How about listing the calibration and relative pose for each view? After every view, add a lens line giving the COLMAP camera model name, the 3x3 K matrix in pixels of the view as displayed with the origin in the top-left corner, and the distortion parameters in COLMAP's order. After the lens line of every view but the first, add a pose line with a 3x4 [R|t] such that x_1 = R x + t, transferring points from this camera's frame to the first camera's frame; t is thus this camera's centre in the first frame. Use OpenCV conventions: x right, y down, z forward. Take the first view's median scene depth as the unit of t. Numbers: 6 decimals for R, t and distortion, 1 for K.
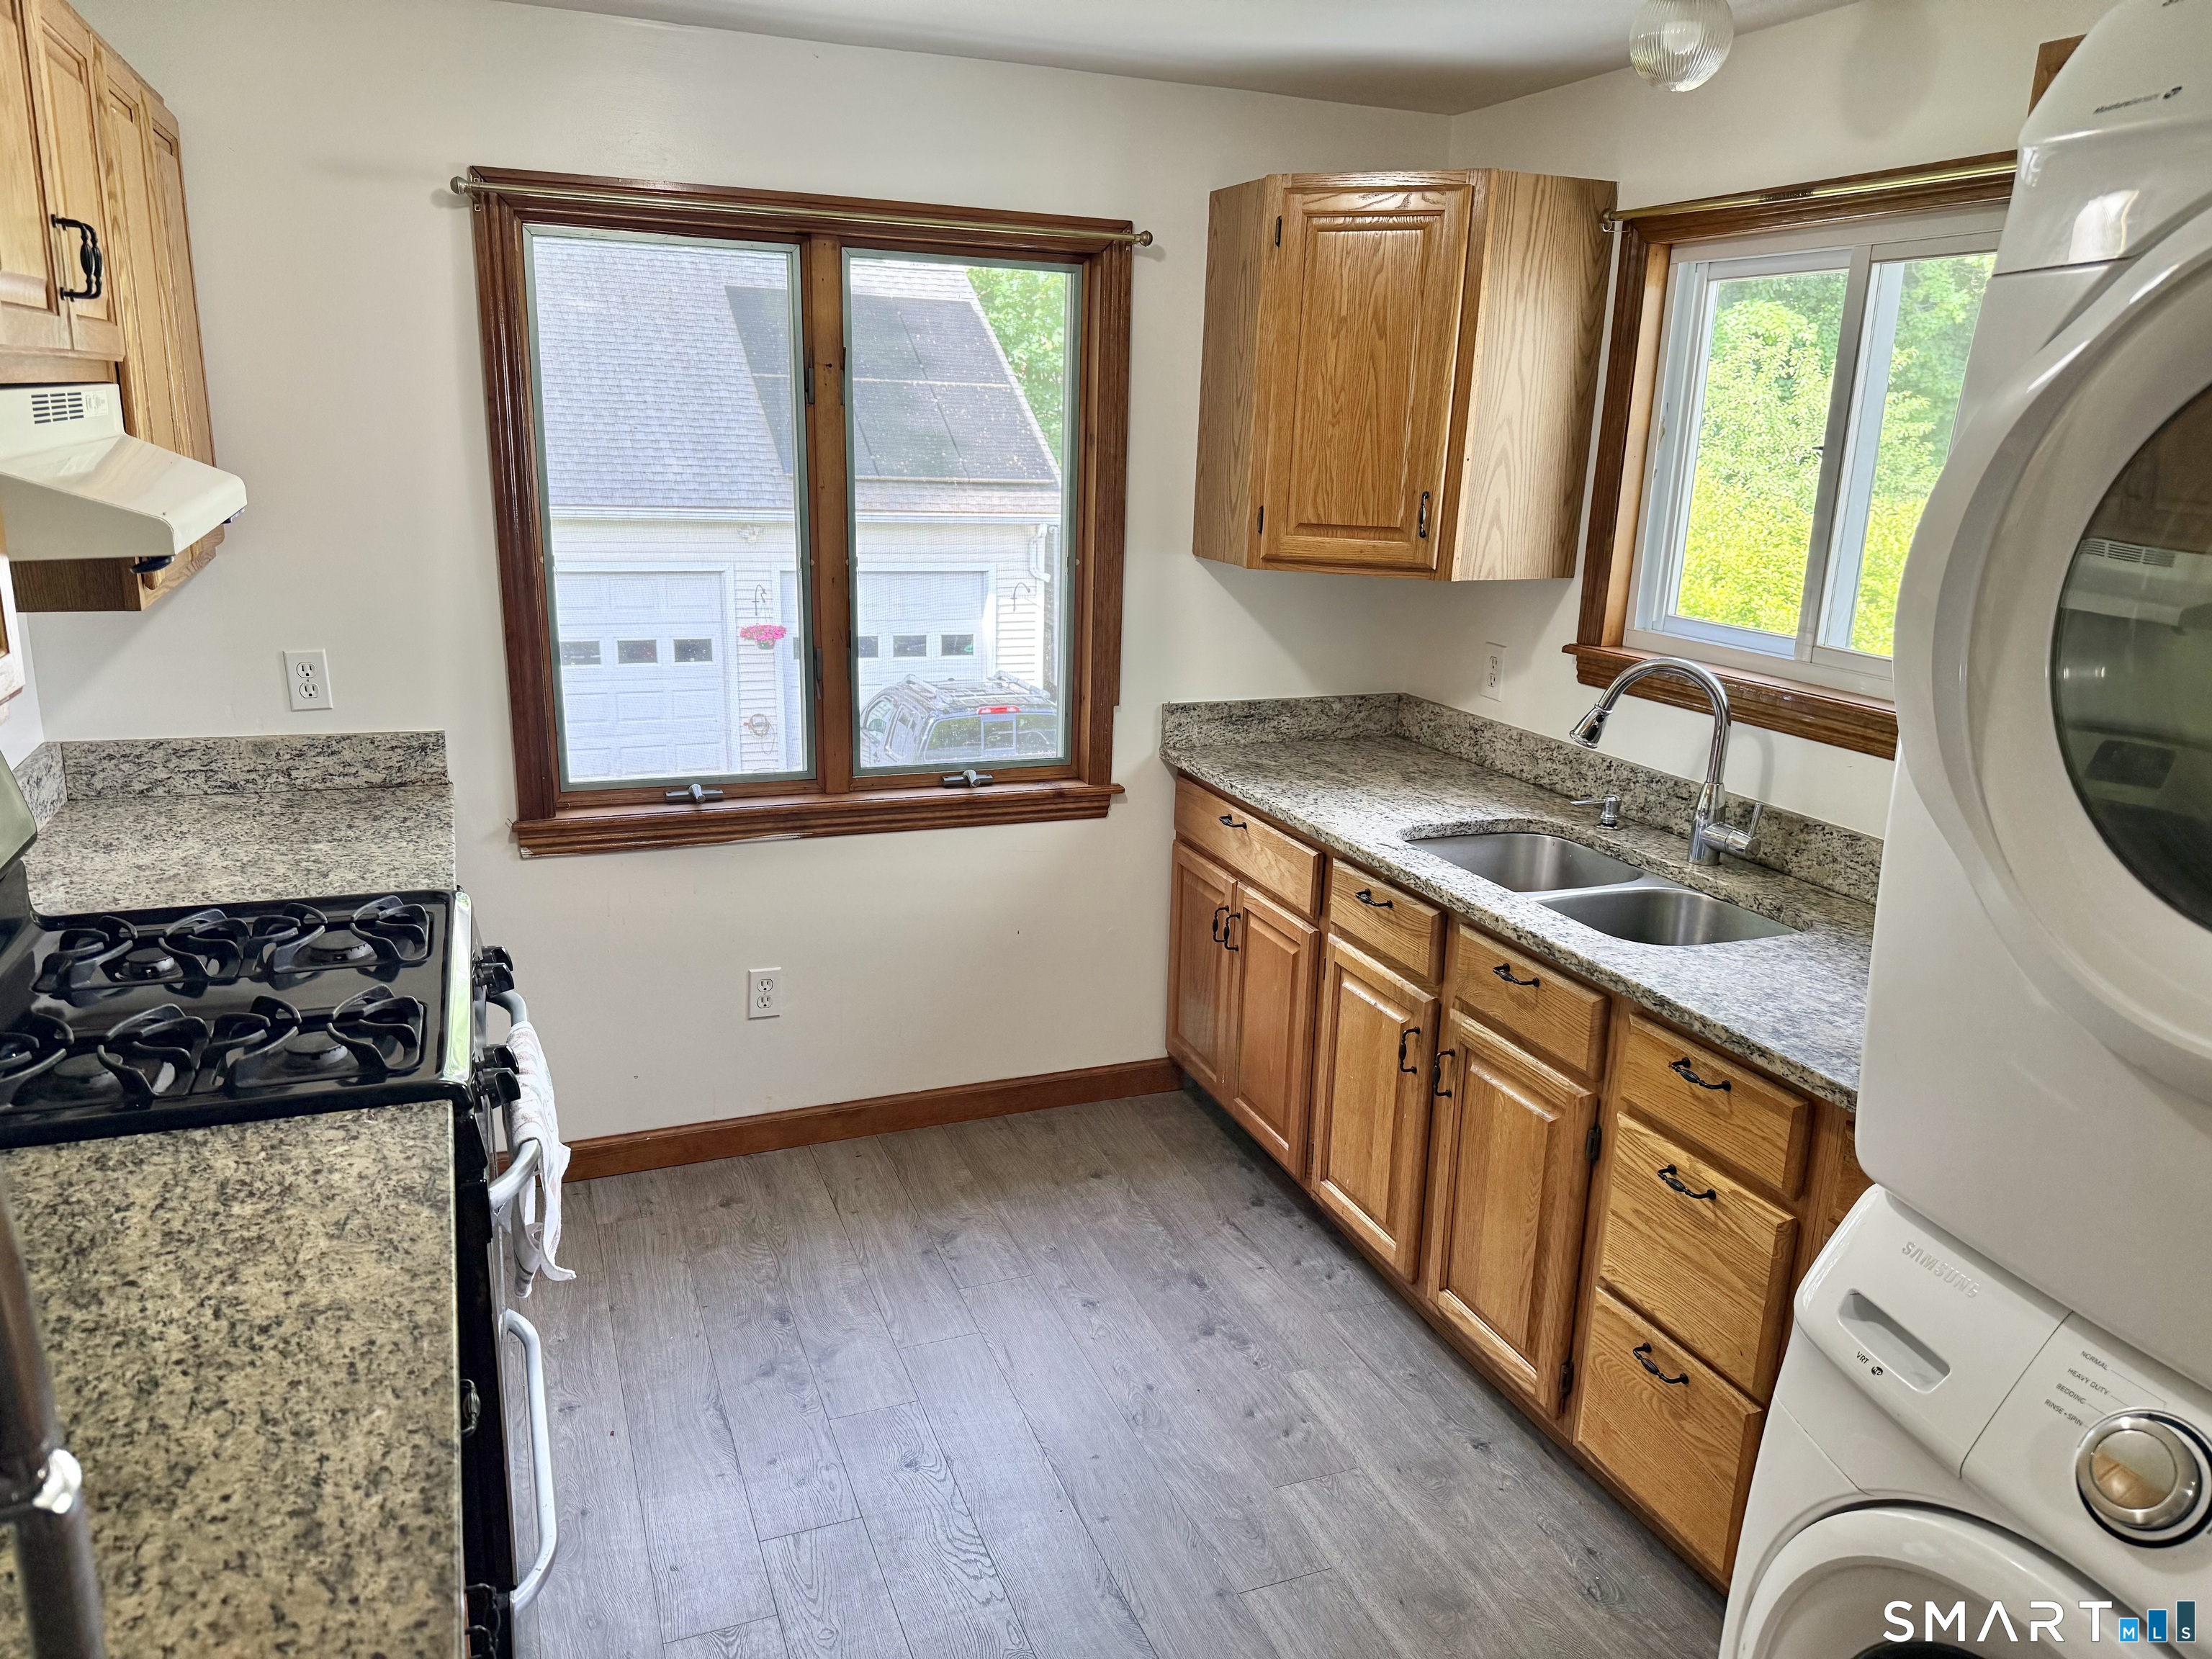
lens RADIAL K [[1579.2, 0, 1089.1], [0, 1579.2, 847.5], [0, 0, 1]] dist [0.031215, -0.005652]
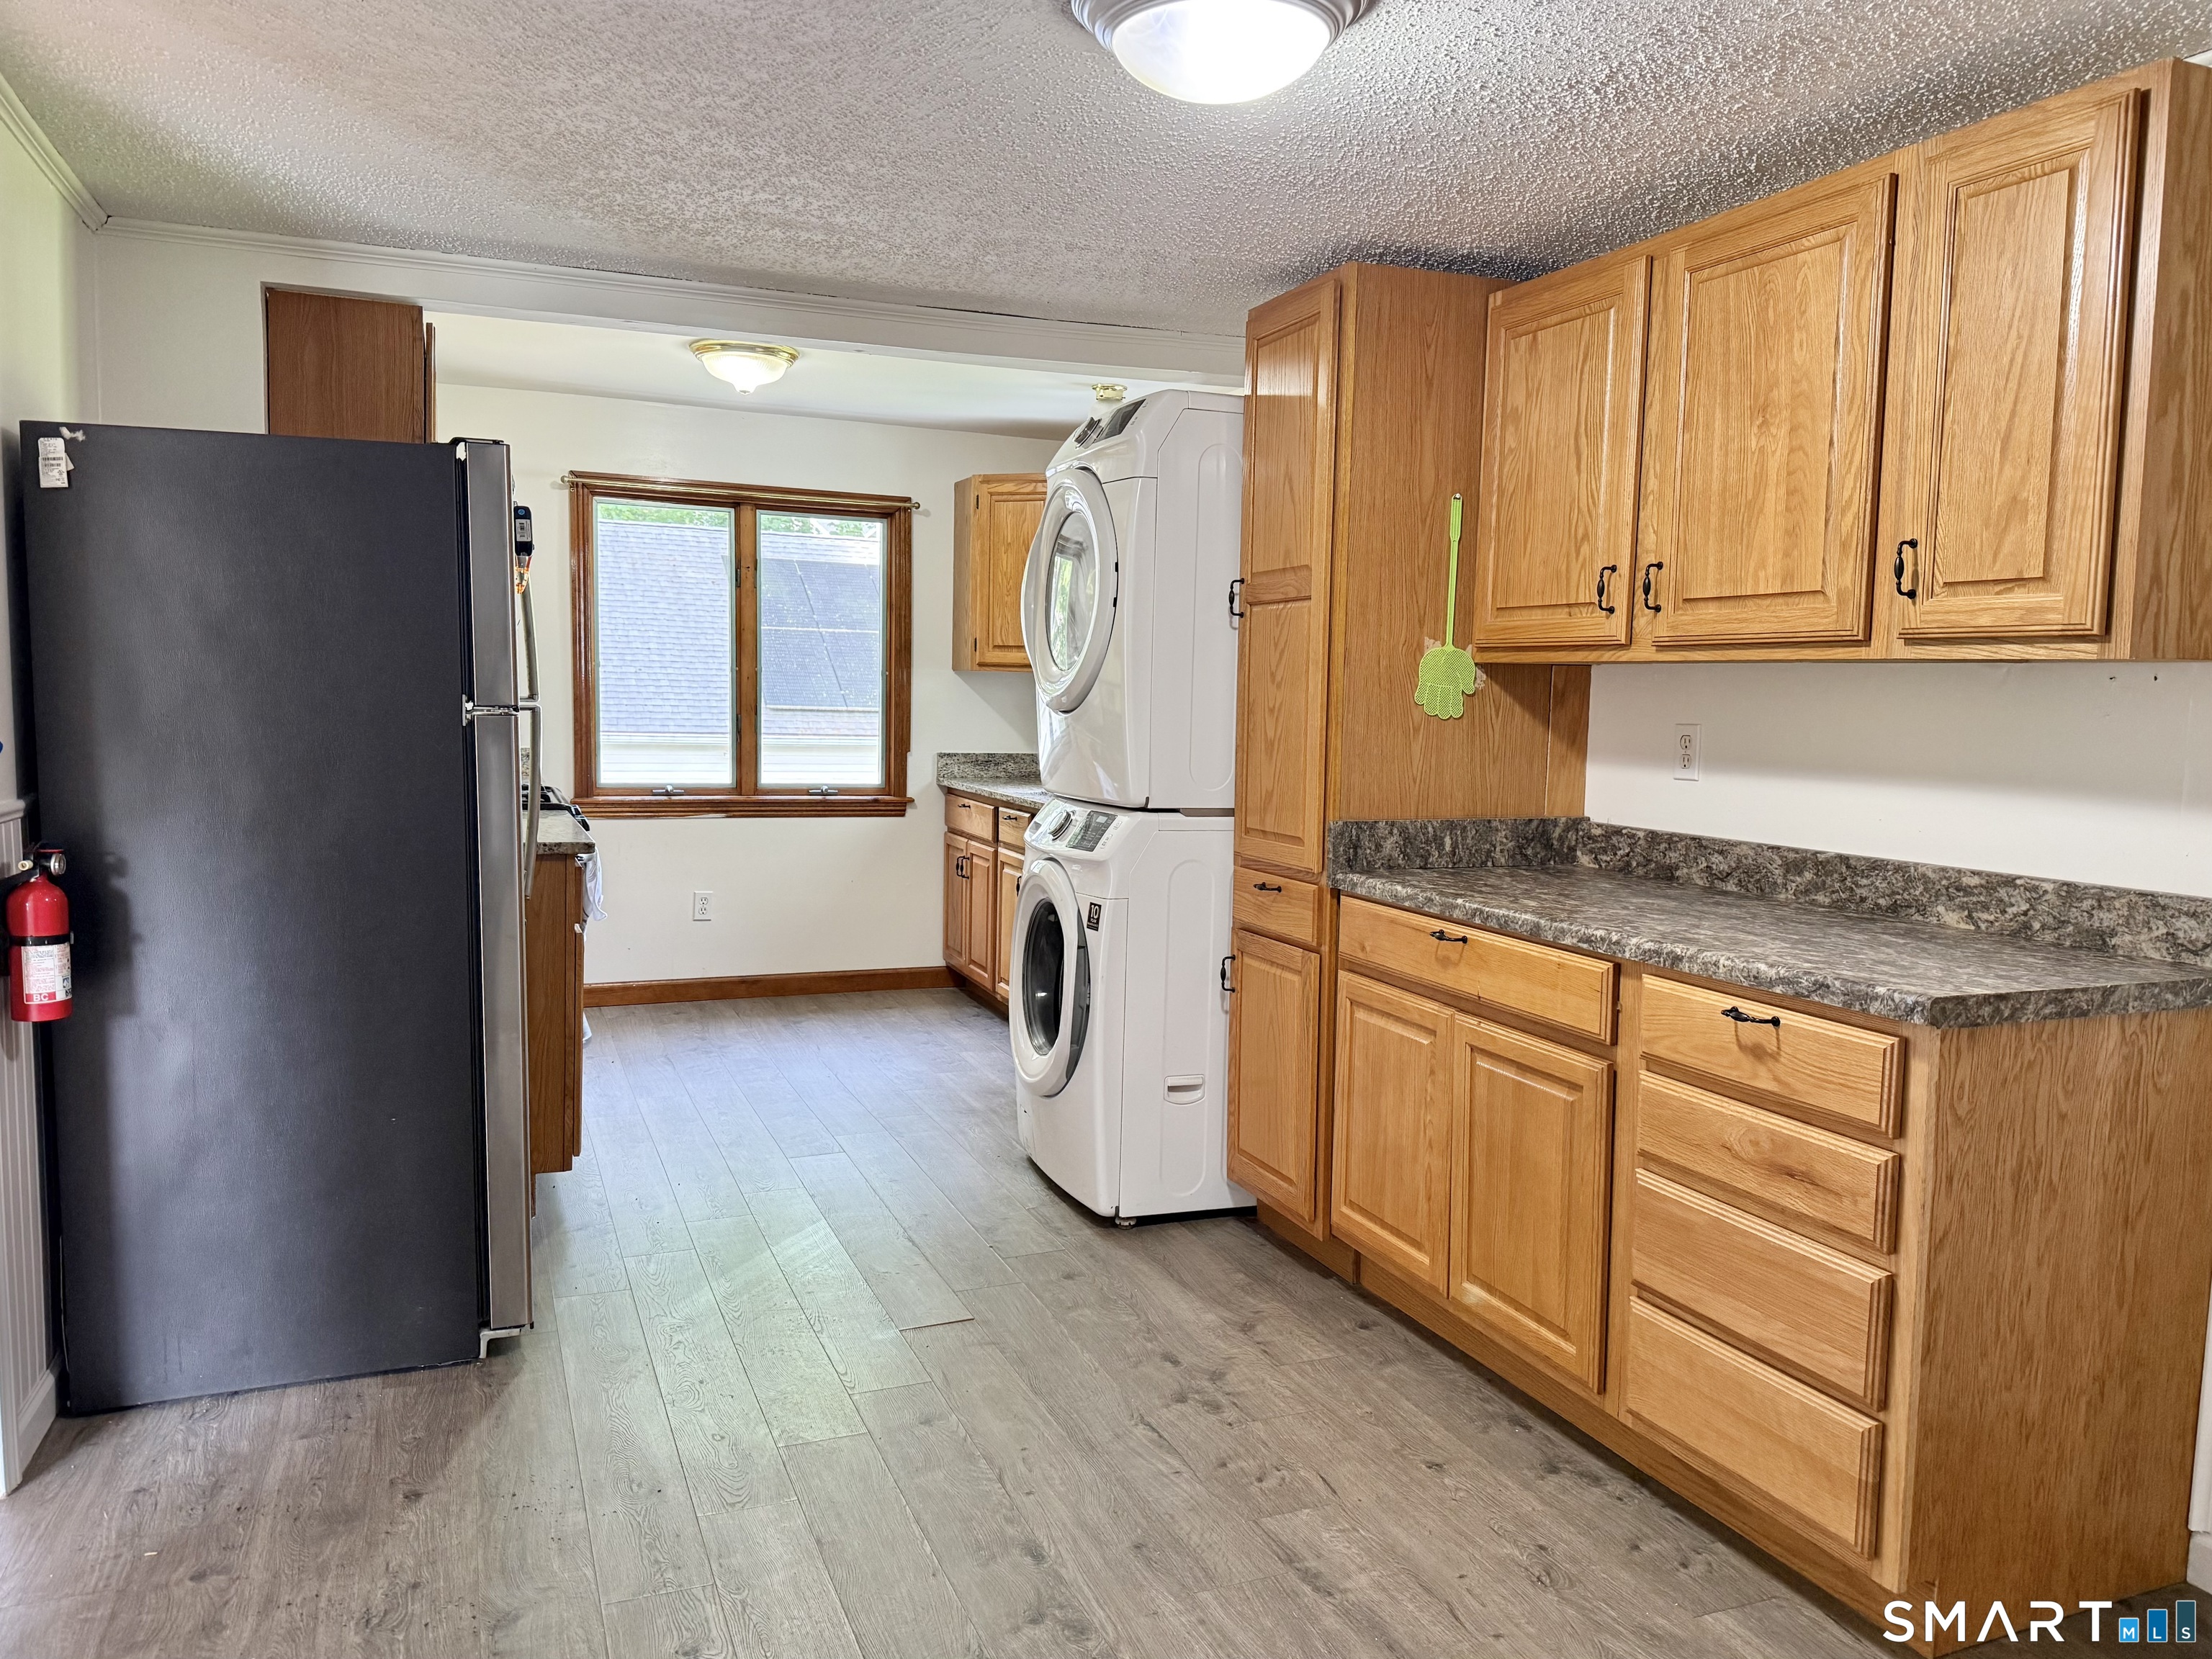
lens RADIAL K [[1579.2, 0, 1122.7], [0, 1579.2, 811.6], [0, 0, 1]] dist [0.031215, -0.005652]
pose [[0.999640, -0.004500, 0.026436, 0.220593], [0.009360, 0.982373, -0.186696, 0.325685], [-0.025130, 0.186876, 0.982062, -0.783648]]
